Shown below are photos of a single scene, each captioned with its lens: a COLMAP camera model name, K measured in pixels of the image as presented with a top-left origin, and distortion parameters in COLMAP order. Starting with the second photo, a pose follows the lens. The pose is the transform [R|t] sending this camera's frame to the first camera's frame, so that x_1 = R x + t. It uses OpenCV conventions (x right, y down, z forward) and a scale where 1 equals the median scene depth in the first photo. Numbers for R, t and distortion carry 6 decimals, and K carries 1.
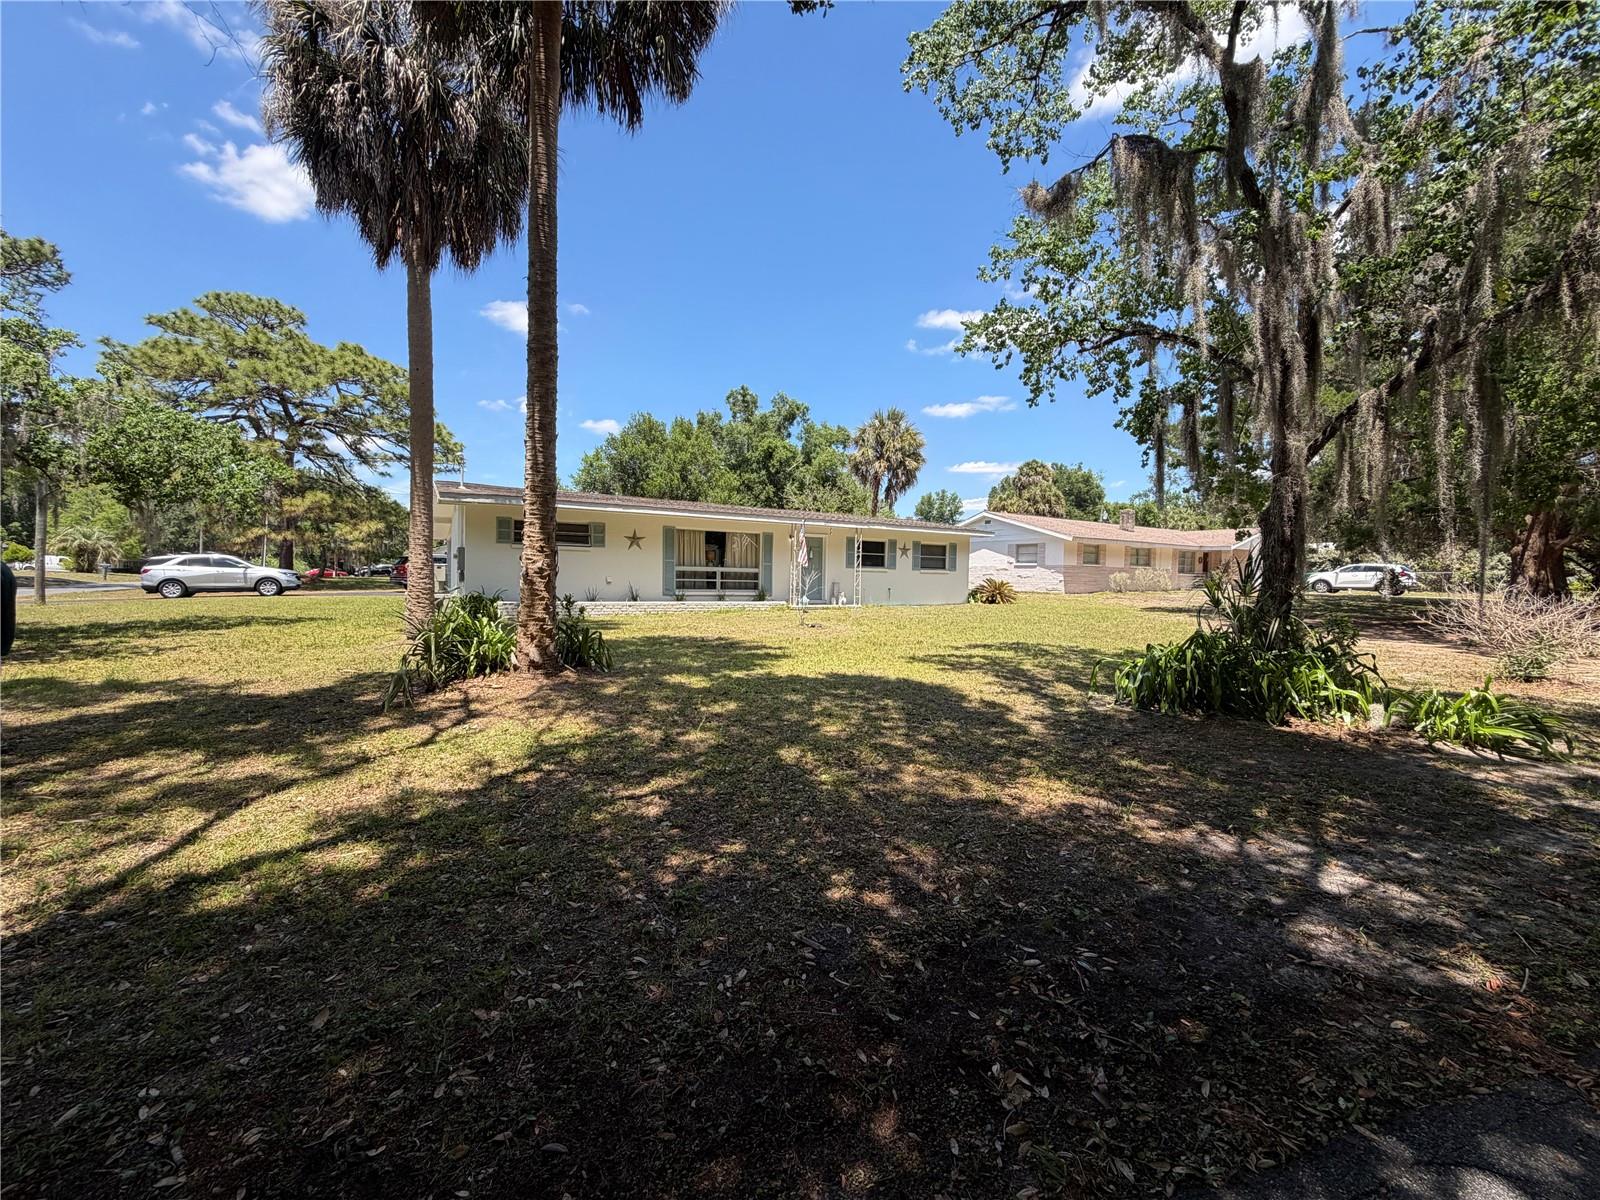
lens RADIAL K [[620.0, 0, 774.5], [0, 620.0, 587.2], [0, 0, 1]] dist [0.001493, 0.000060]
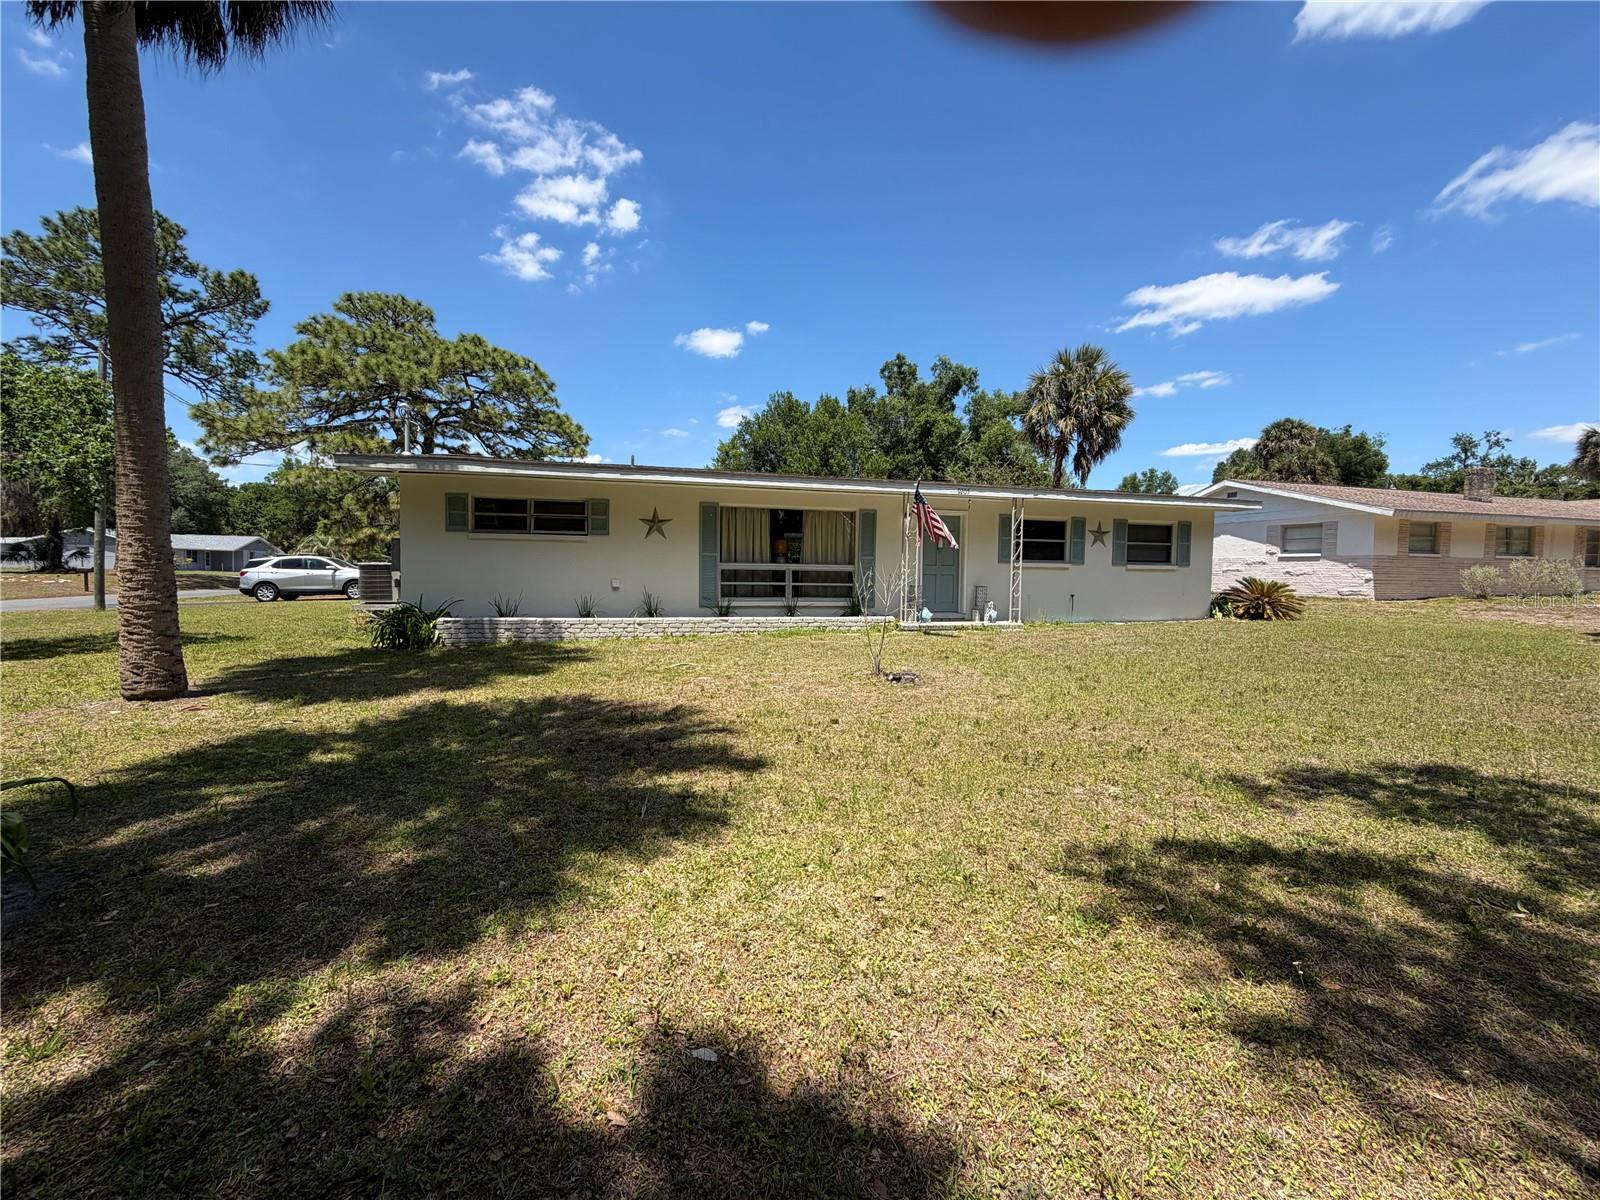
lens RADIAL K [[612.5, 0, 793.7], [0, 612.5, 598.6], [0, 0, 1]] dist [0.000391, -0.000244]
pose [[0.966932, 0.004692, -0.254991, 0.044039], [0.001353, 0.999722, 0.023525, -0.005852], [0.255031, -0.023092, 0.966657, 0.204909]]
